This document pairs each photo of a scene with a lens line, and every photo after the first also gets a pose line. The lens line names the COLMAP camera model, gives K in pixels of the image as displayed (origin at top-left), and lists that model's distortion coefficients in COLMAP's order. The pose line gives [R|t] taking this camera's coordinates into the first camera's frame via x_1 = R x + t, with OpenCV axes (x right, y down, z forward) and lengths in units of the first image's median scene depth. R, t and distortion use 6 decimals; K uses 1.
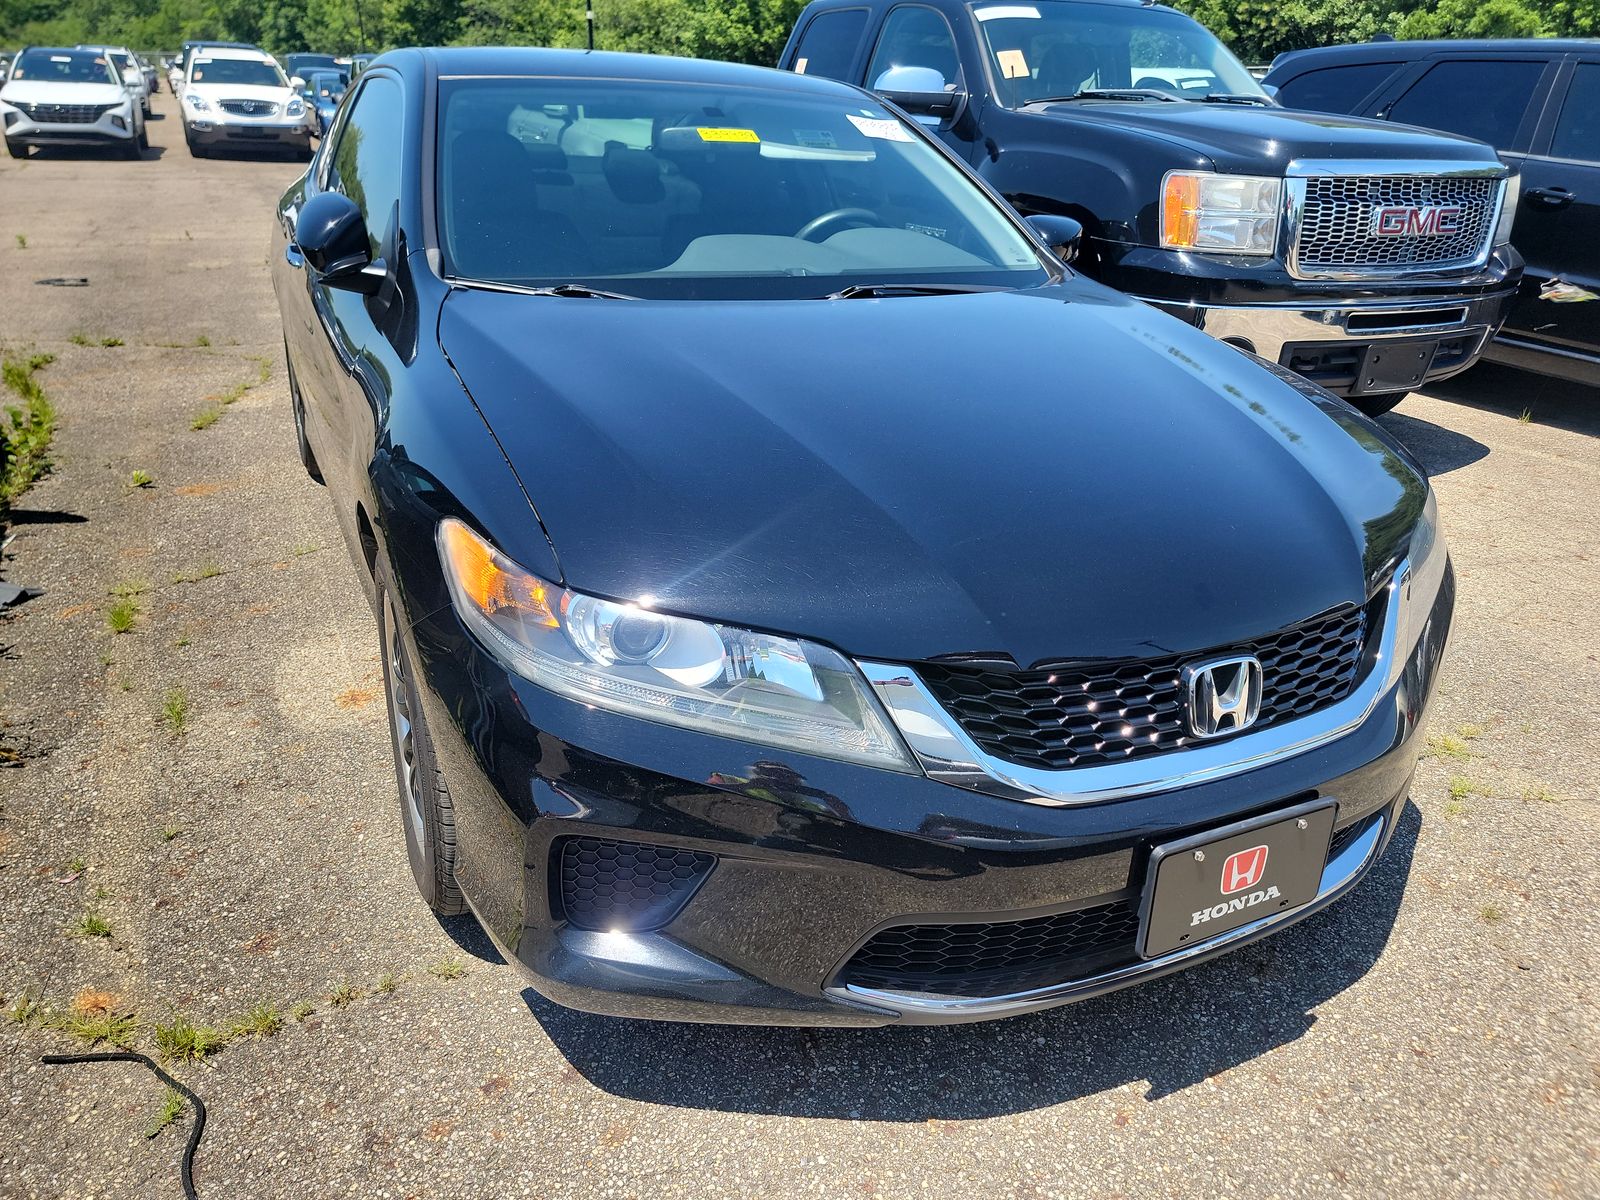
lens RADIAL K [[1104.8, 0, 760.1], [0, 1104.8, 600.4], [0, 0, 1]] dist [0.051981, -0.039403]
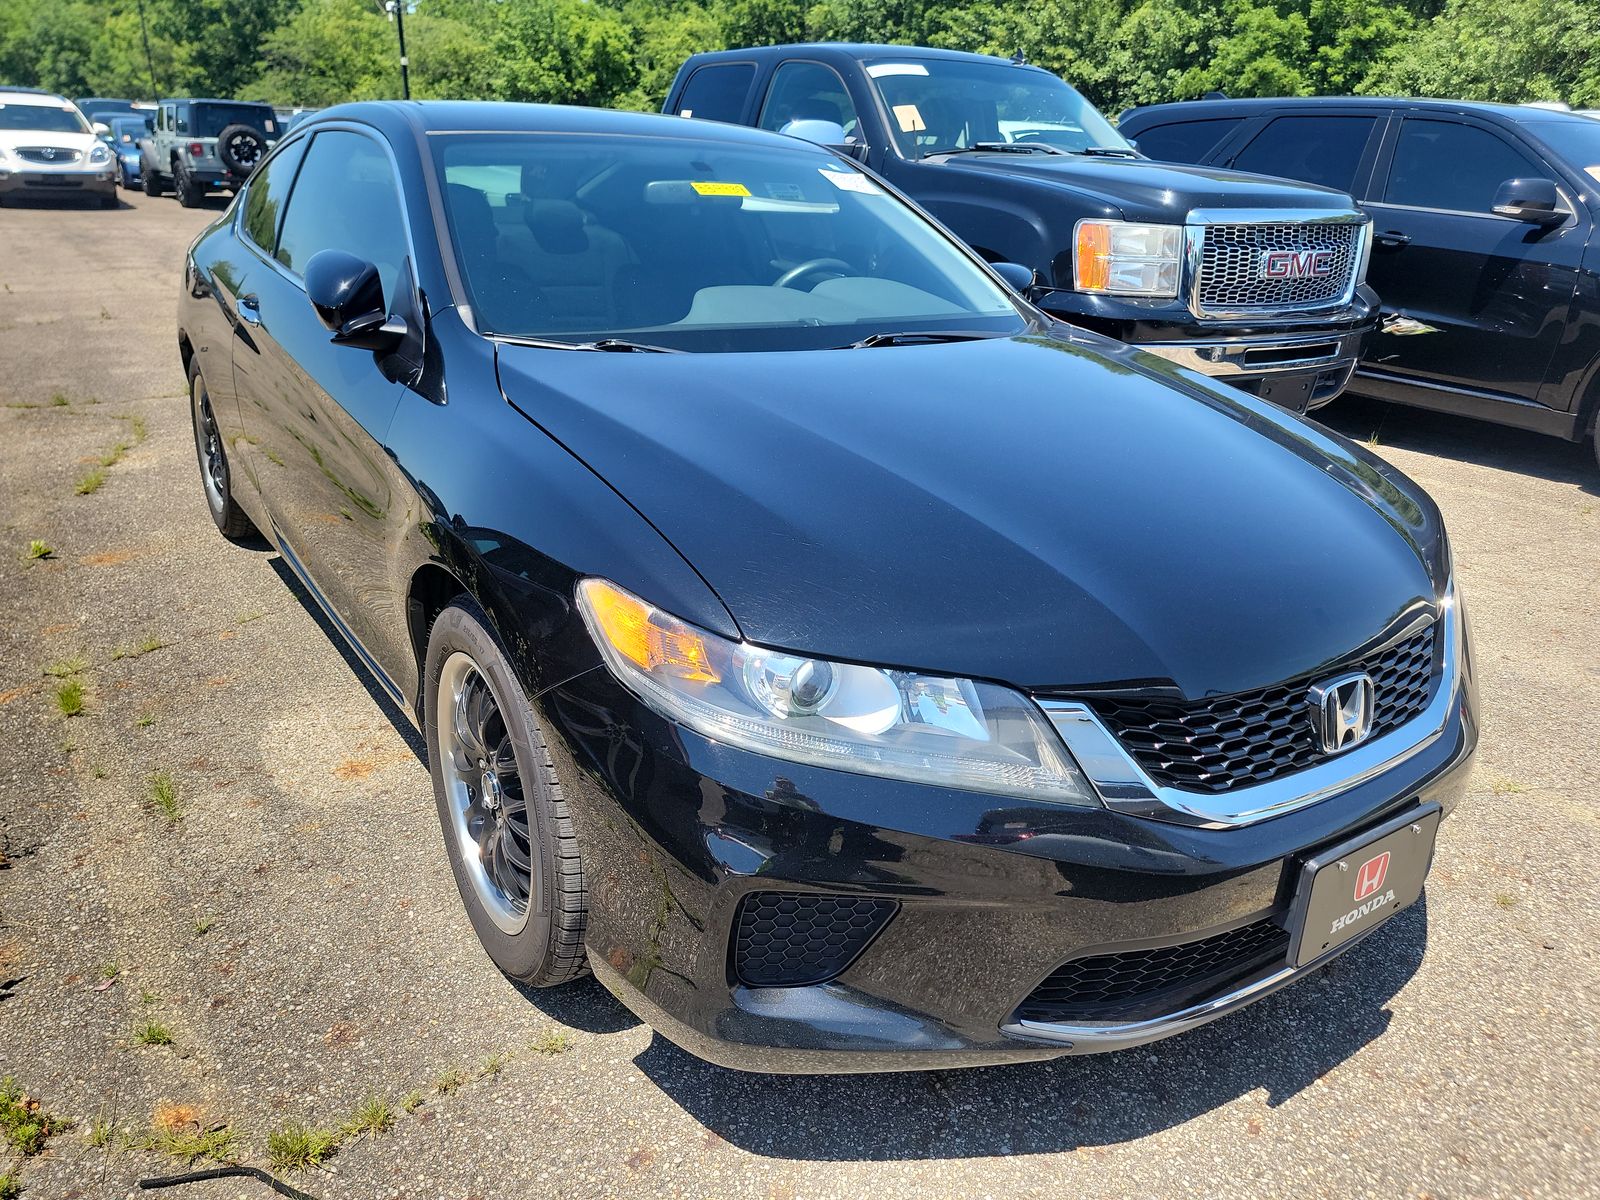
lens RADIAL K [[1104.8, 0, 760.1], [0, 1104.8, 600.4], [0, 0, 1]] dist [0.051981, -0.039403]
pose [[0.991348, -0.047492, 0.122364, -0.170469], [0.051915, 0.998099, -0.033210, -0.009513], [-0.120555, 0.039275, 0.991929, 0.003854]]
